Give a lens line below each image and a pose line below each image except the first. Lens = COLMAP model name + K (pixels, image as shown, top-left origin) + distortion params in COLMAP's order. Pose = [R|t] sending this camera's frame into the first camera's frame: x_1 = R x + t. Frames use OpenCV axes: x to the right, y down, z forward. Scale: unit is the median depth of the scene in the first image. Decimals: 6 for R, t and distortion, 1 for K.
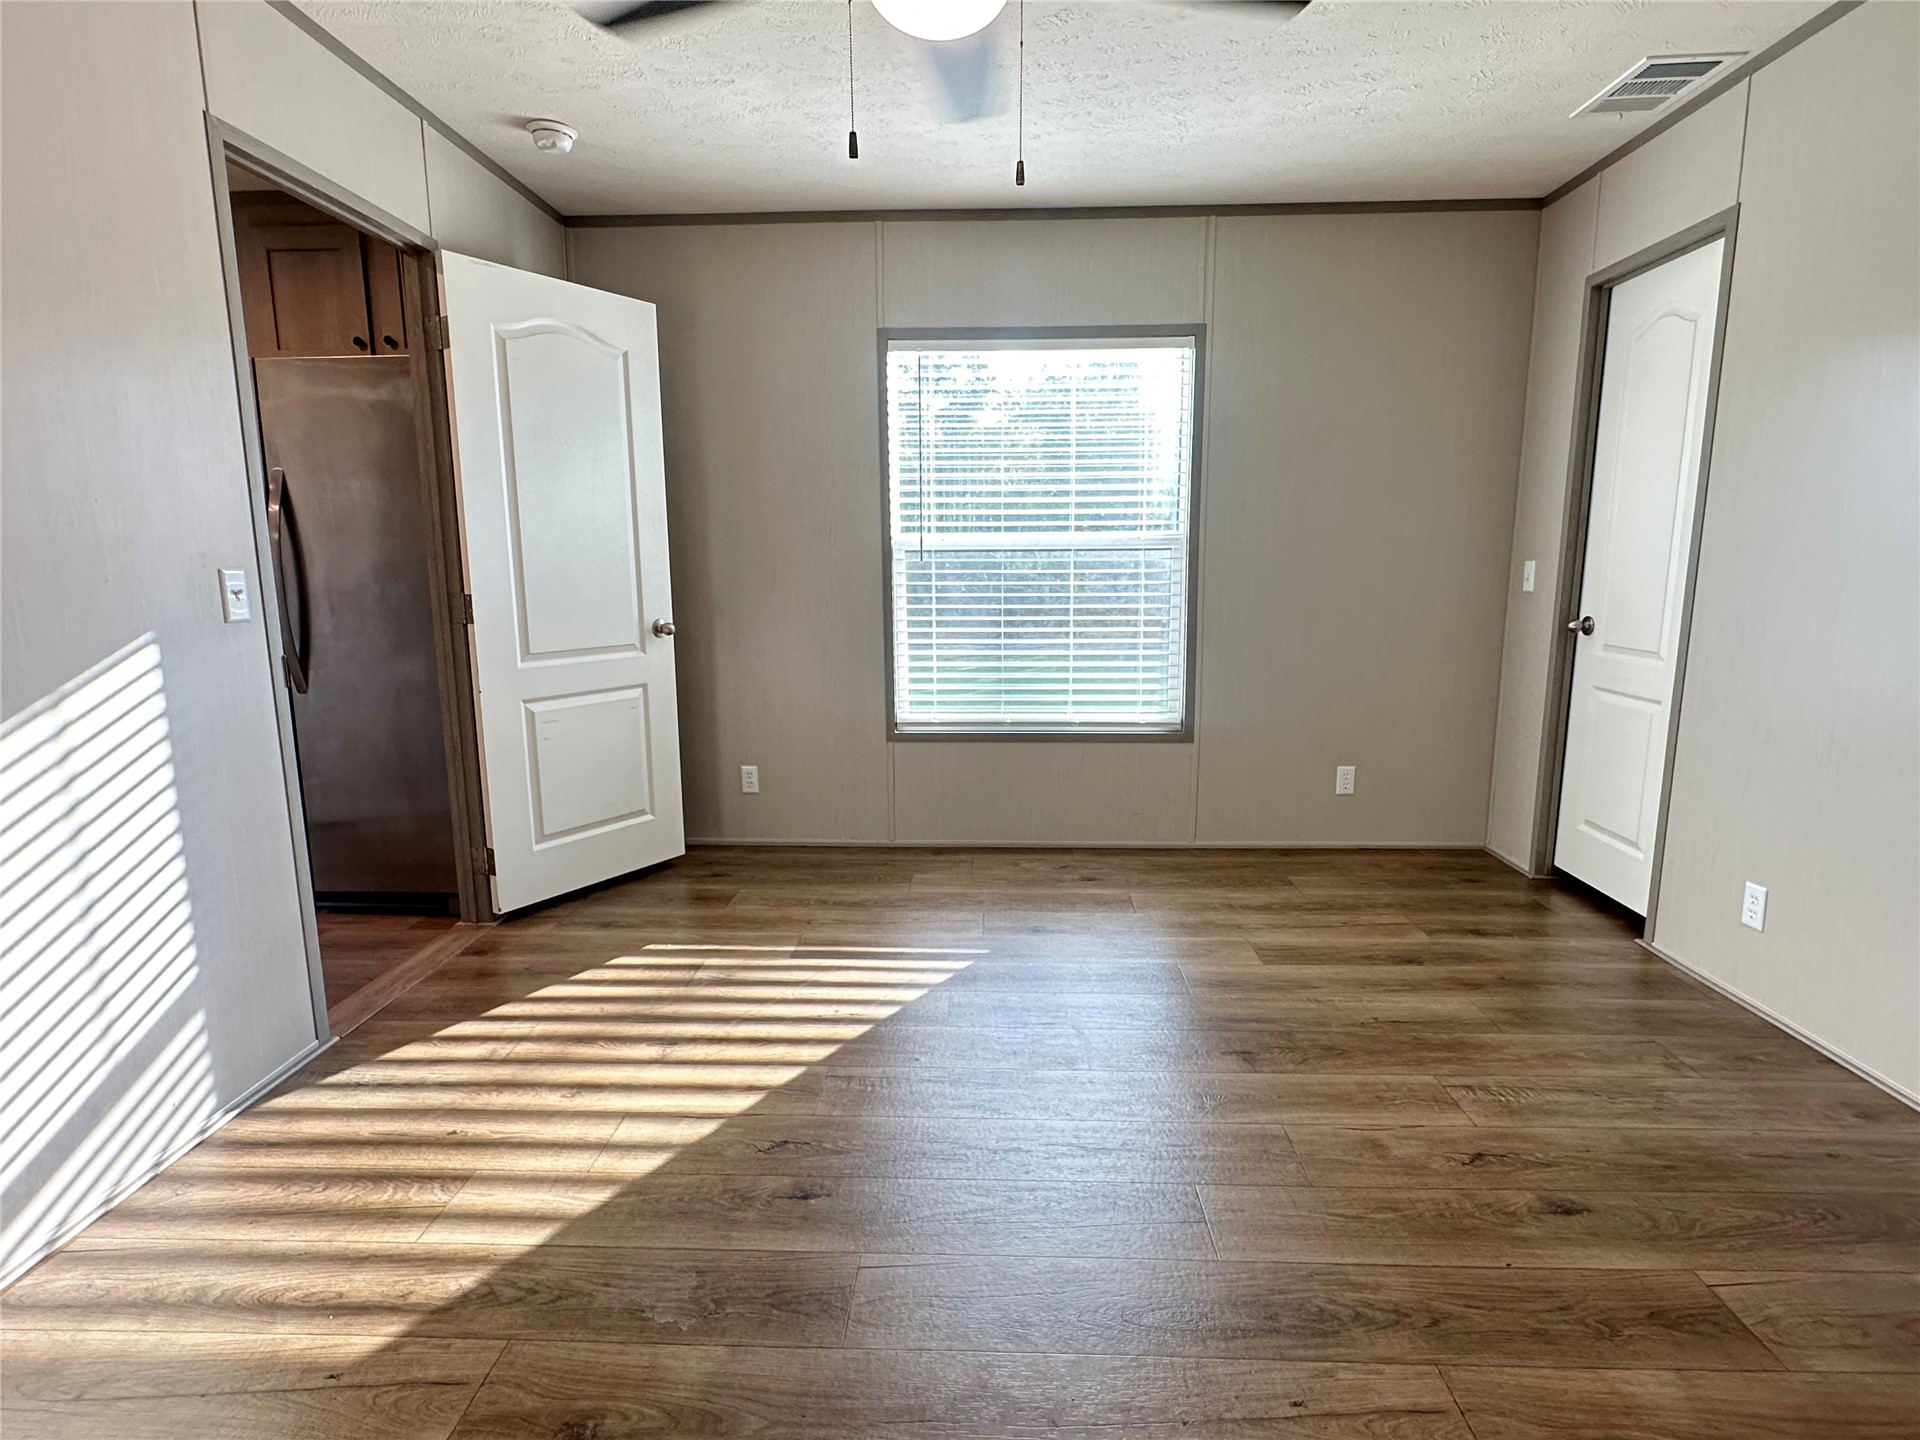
lens RADIAL K [[983.7, 0, 960.0], [0, 983.7, 720.0], [0, 0, 1]] dist [-0.003337, -0.001127]
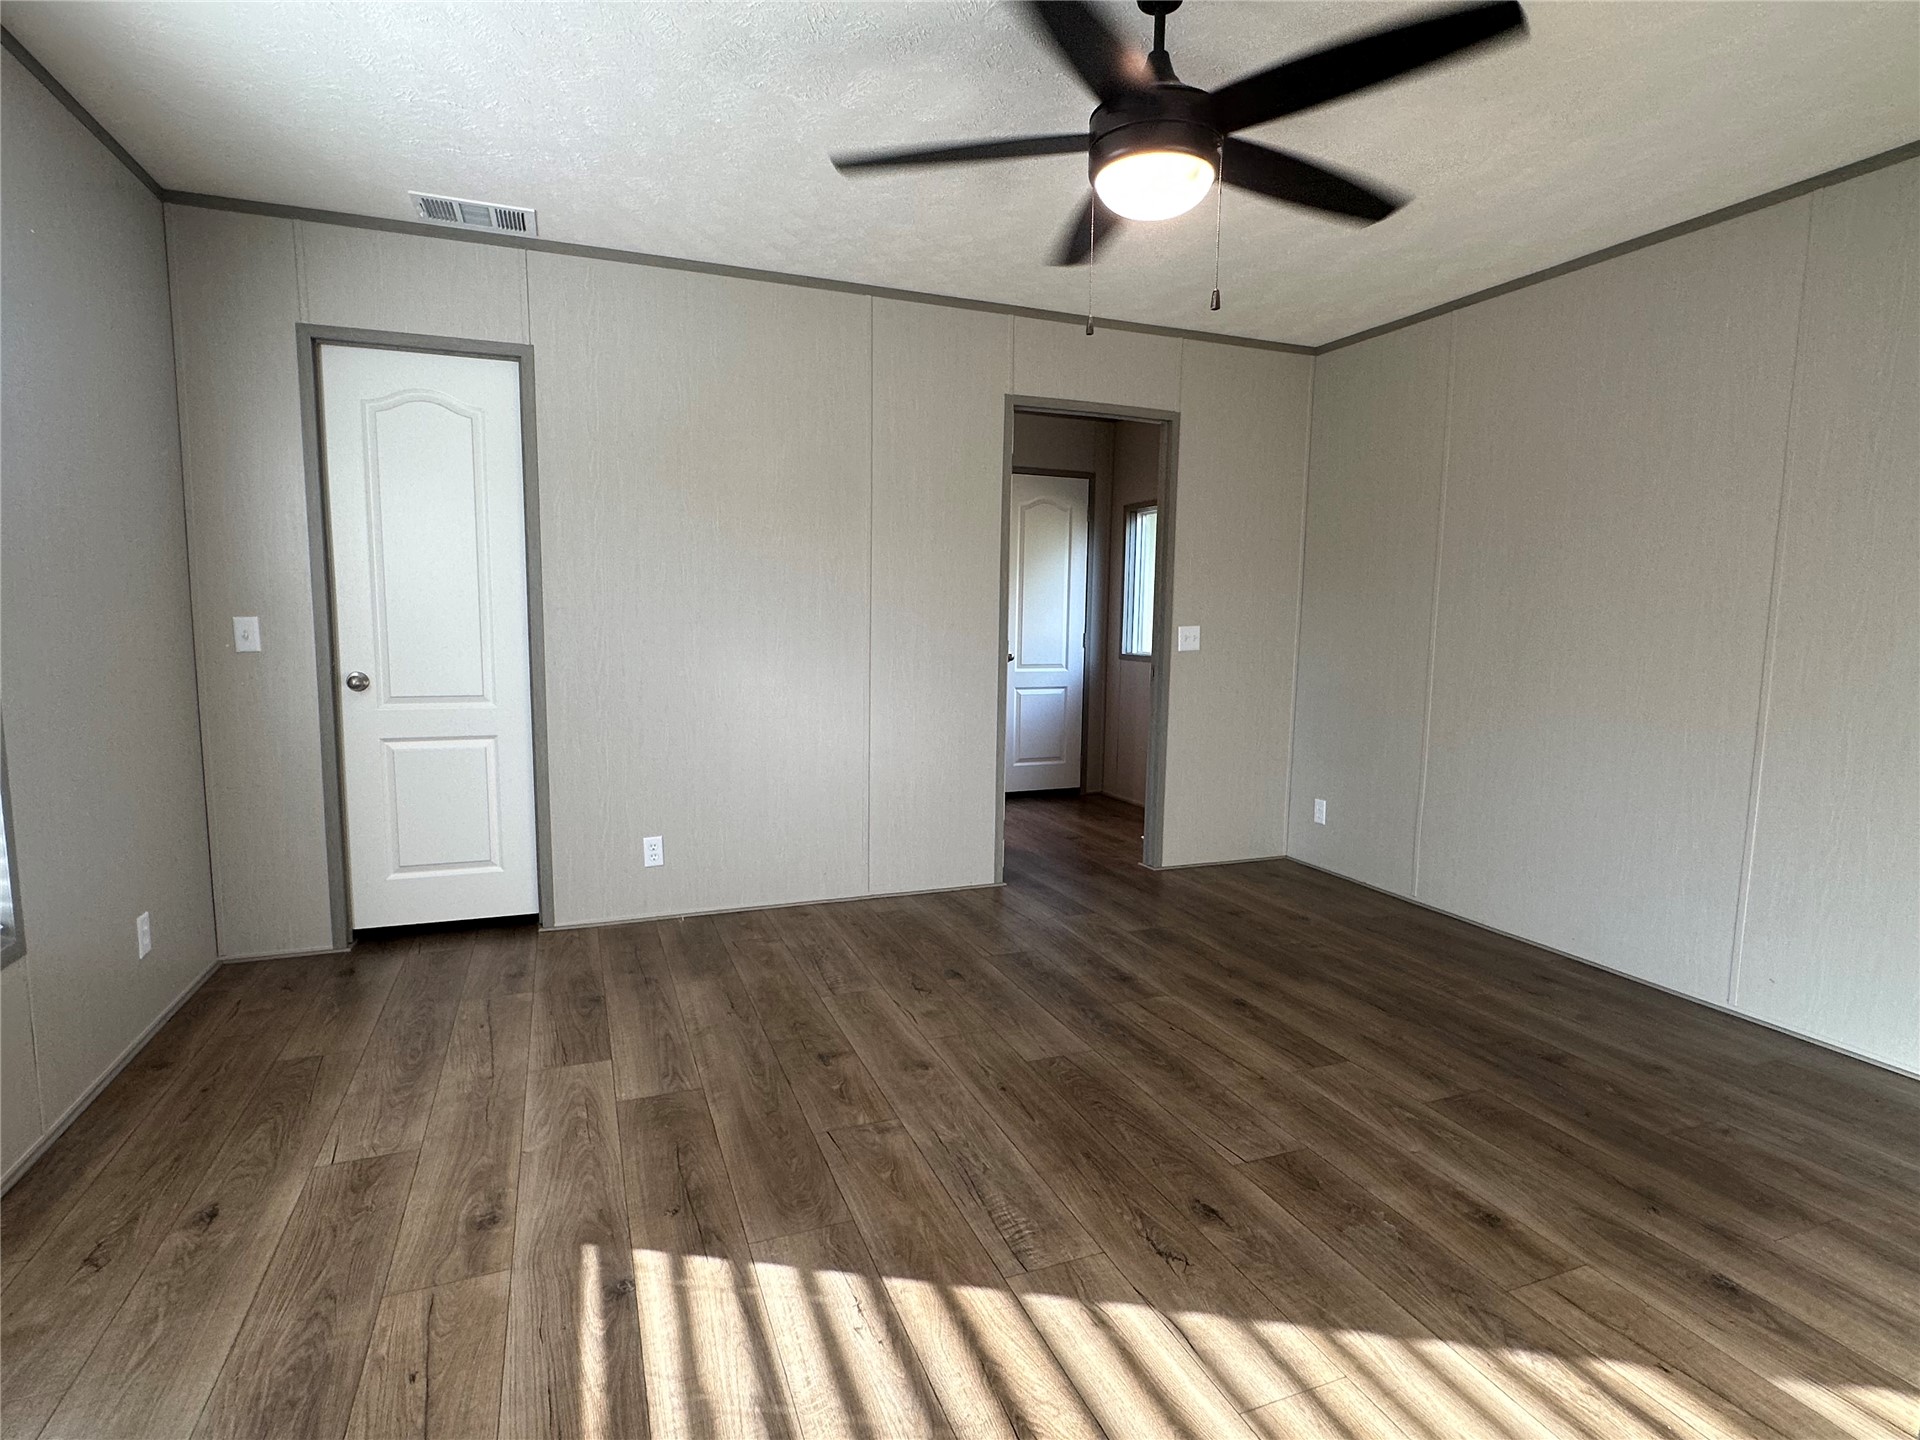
lens RADIAL K [[983.7, 0, 960.0], [0, 983.7, 720.0], [0, 0, 1]] dist [-0.003337, -0.001127]
pose [[-0.406868, -0.100470, 0.907945, -0.735945], [0.139646, 0.975410, 0.170513, -0.200924], [-0.902750, 0.196167, -0.382833, 1.179716]]
